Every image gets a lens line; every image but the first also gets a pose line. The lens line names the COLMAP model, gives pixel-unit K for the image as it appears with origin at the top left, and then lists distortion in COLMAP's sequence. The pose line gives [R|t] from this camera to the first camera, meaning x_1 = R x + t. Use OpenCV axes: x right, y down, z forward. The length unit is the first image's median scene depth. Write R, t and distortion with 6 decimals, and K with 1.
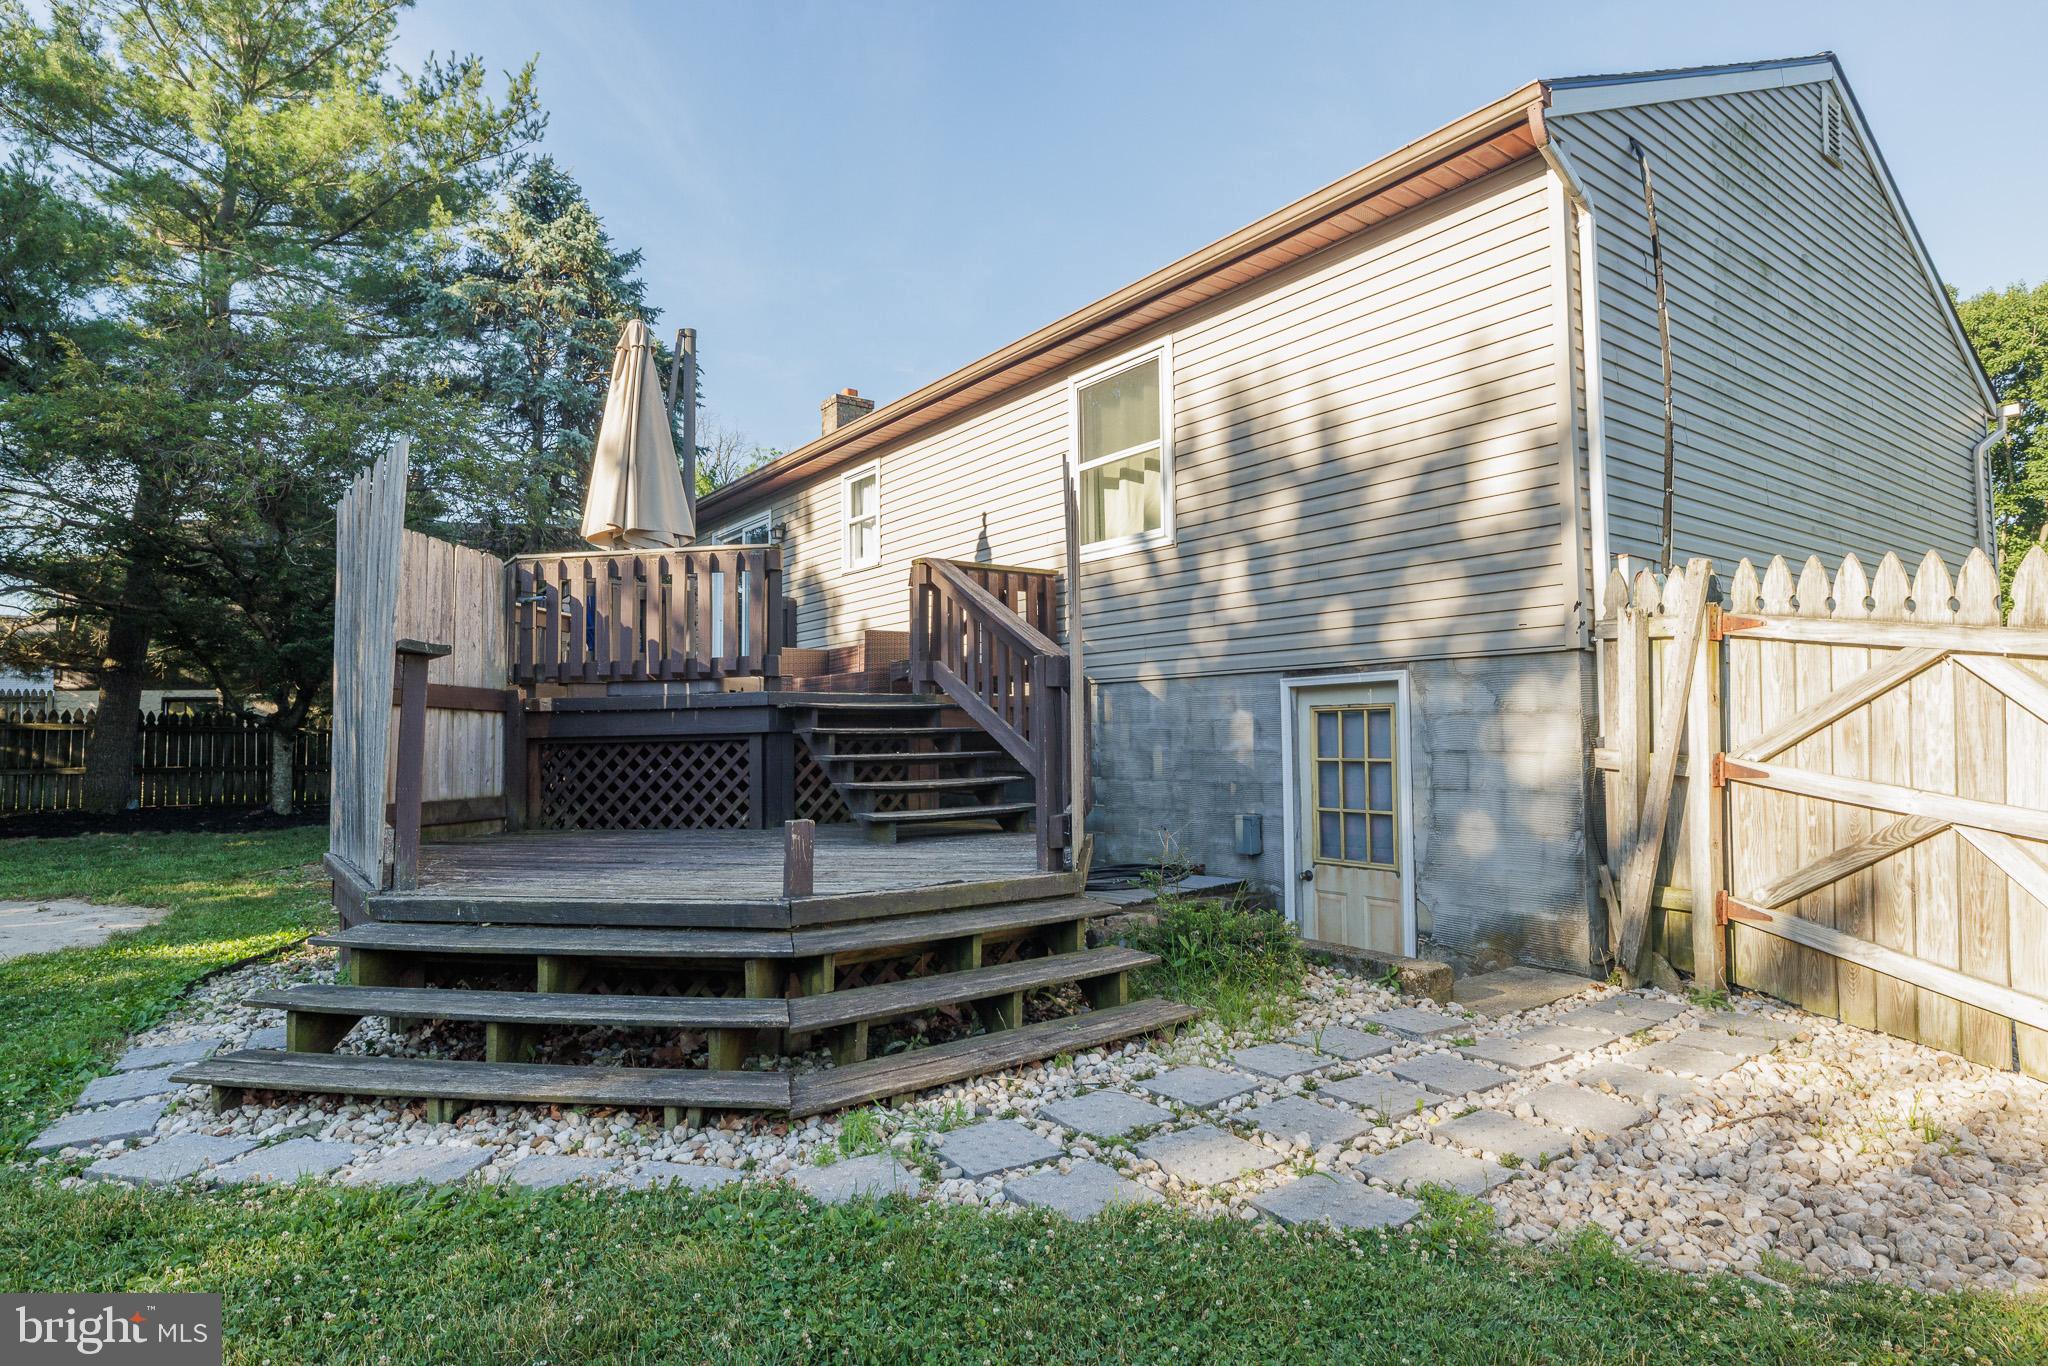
lens RADIAL K [[1095.9, 0, 1031.1], [0, 1095.9, 677.2], [0, 0, 1]] dist [-0.003569, 0.001477]
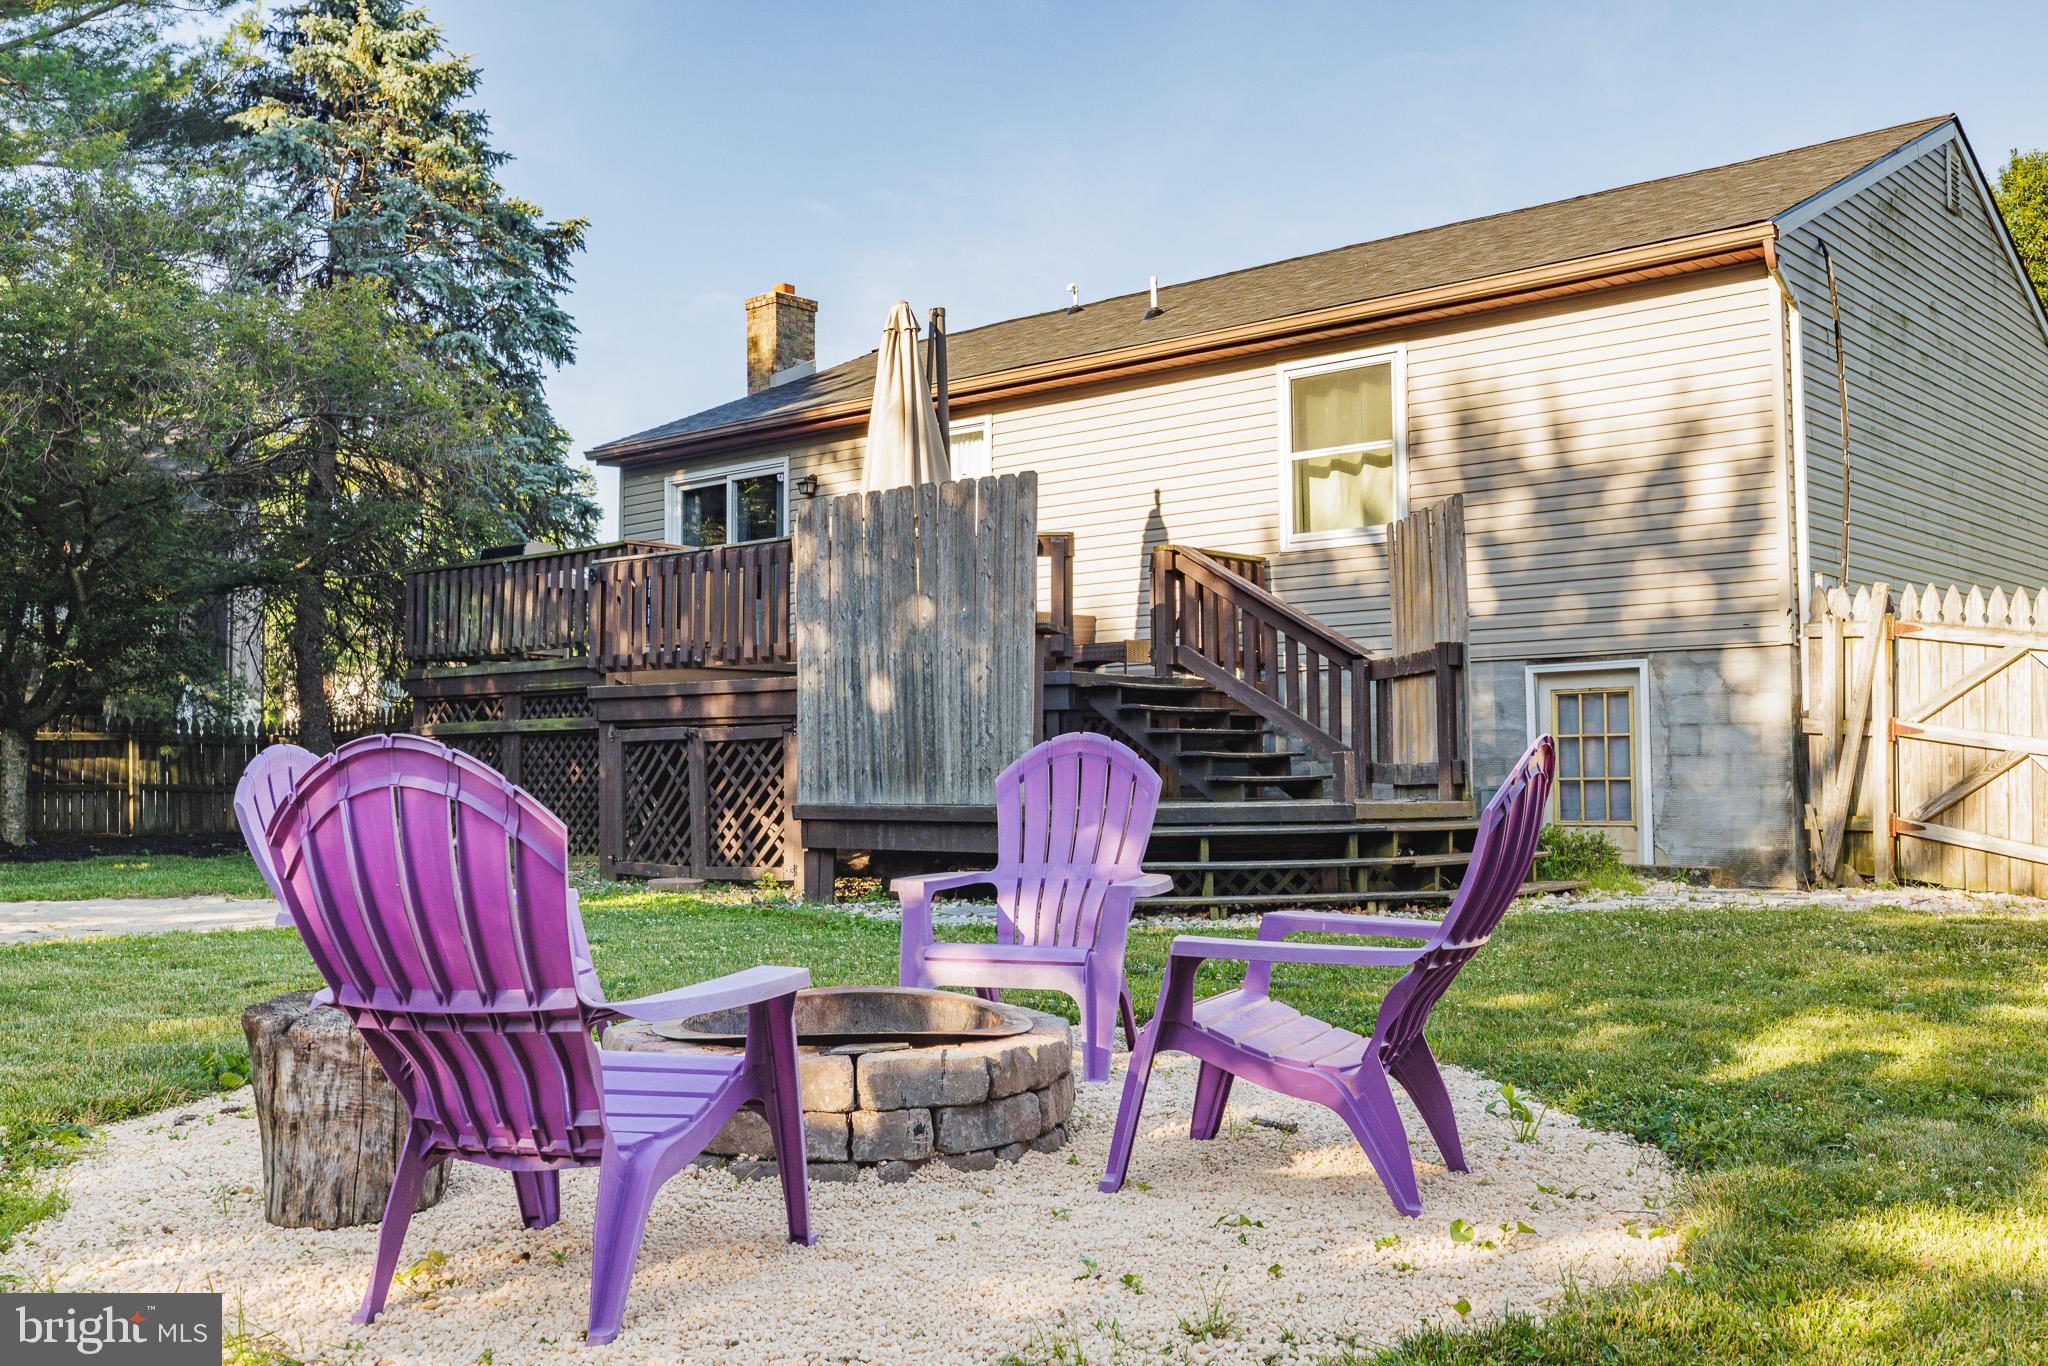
lens RADIAL K [[1969.3, 0, 1022.6], [0, 1969.3, 672.0], [0, 0, 1]] dist [-0.001700, 0.020455]
pose [[0.977809, 0.014448, 0.208999, -0.703170], [-0.013241, 0.999887, -0.007171, 0.029066], [-0.209079, 0.004245, 0.977889, -0.883159]]
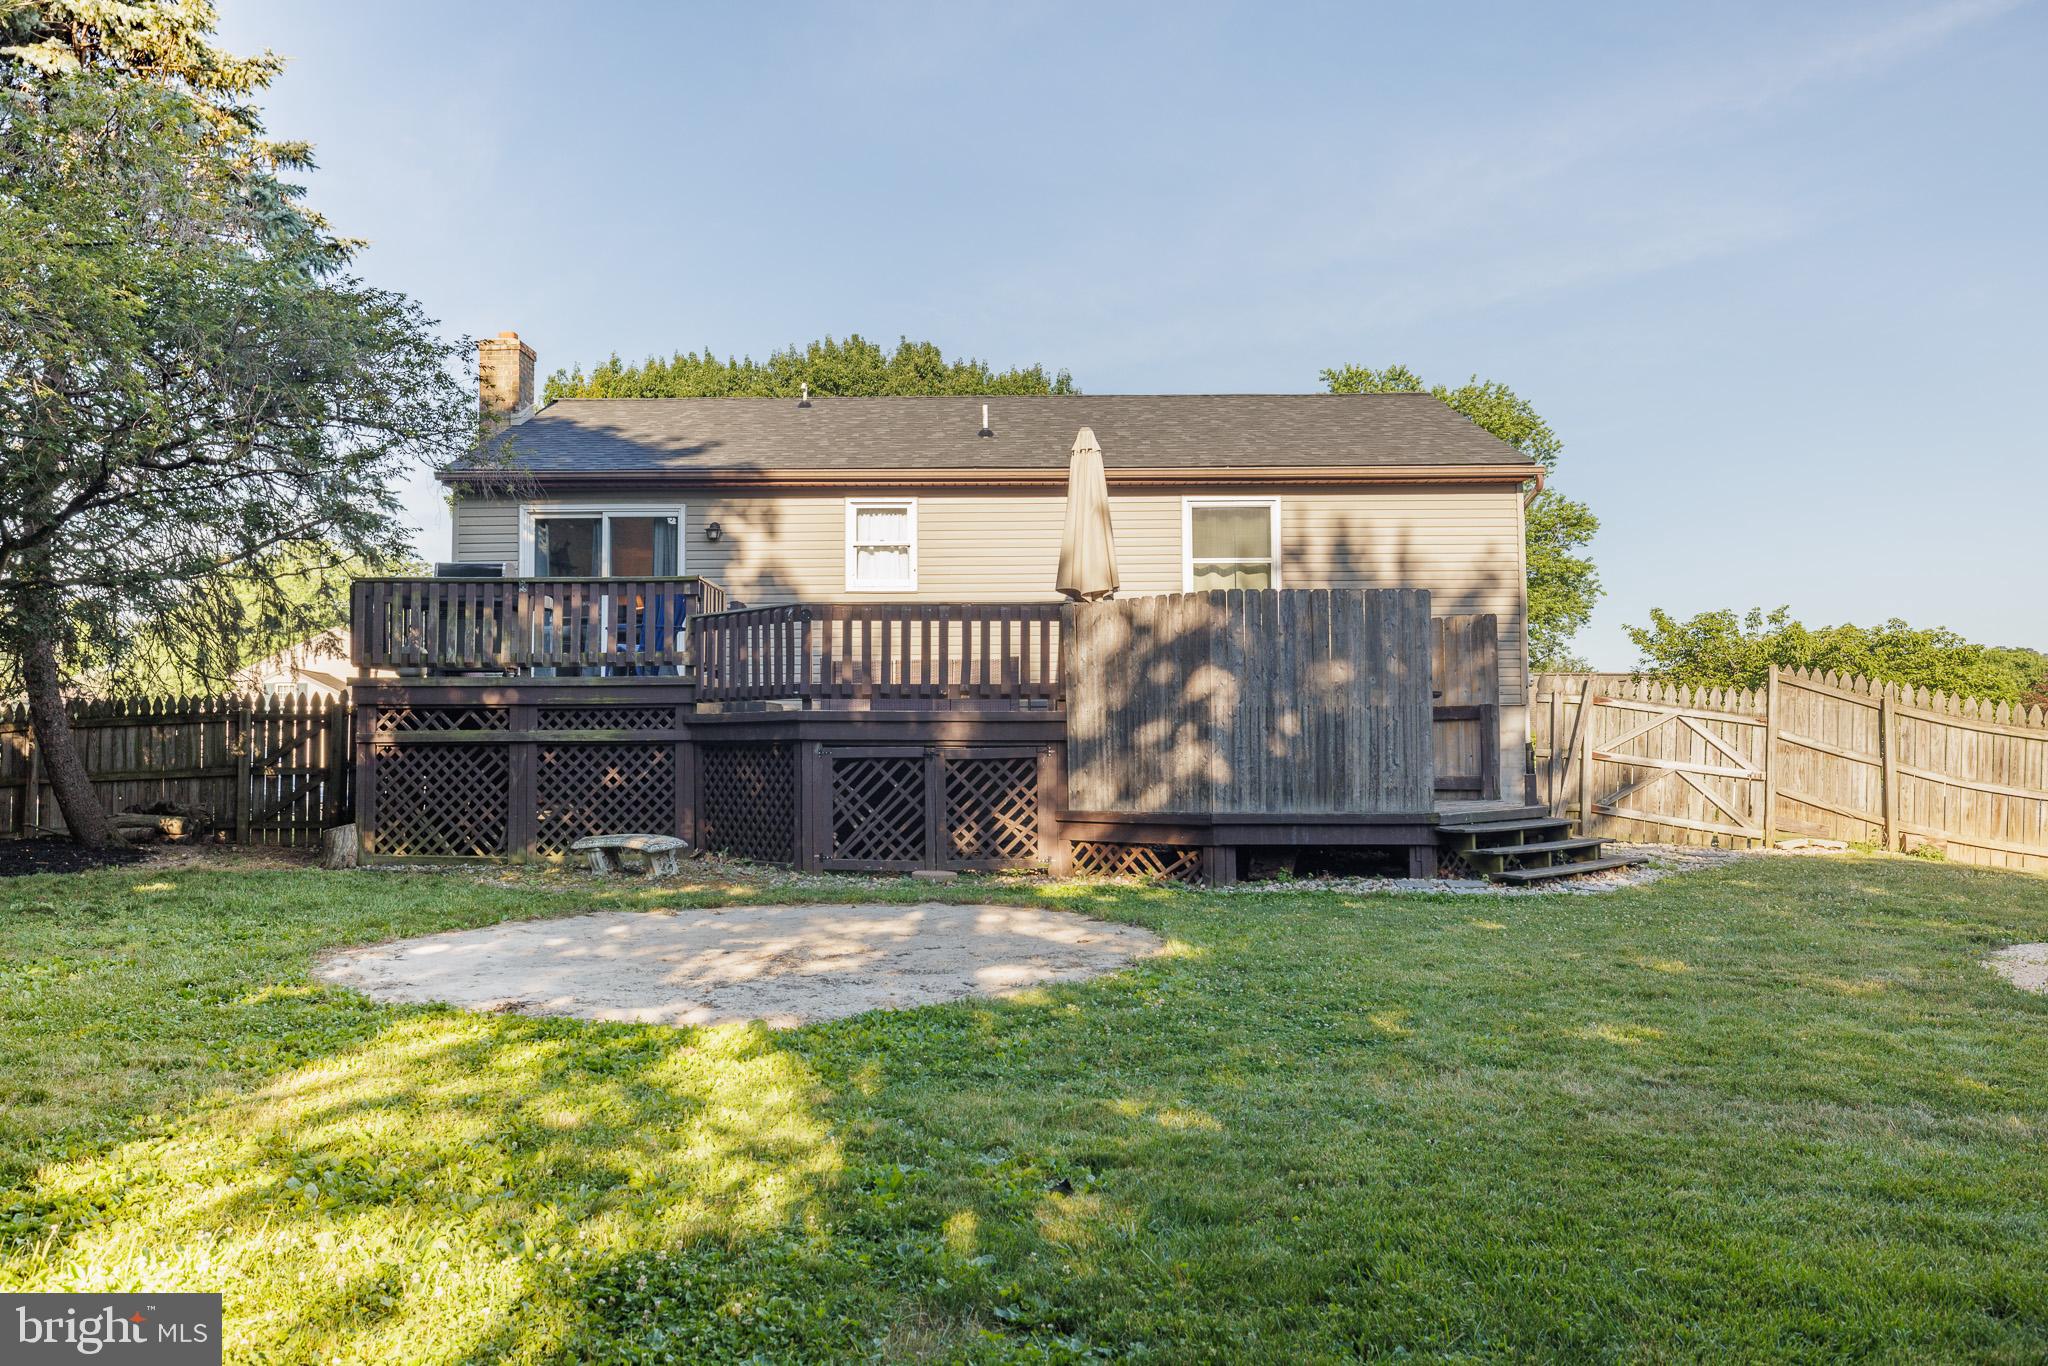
lens RADIAL K [[1509.4, 0, 1020.7], [0, 1509.4, 674.1], [0, 0, 1]] dist [-0.000616, 0.001459]
pose [[0.595300, 0.044374, 0.802277, -2.096039], [-0.043158, 0.998798, -0.023220, 0.022260], [-0.802343, -0.020801, 0.596500, -0.030133]]
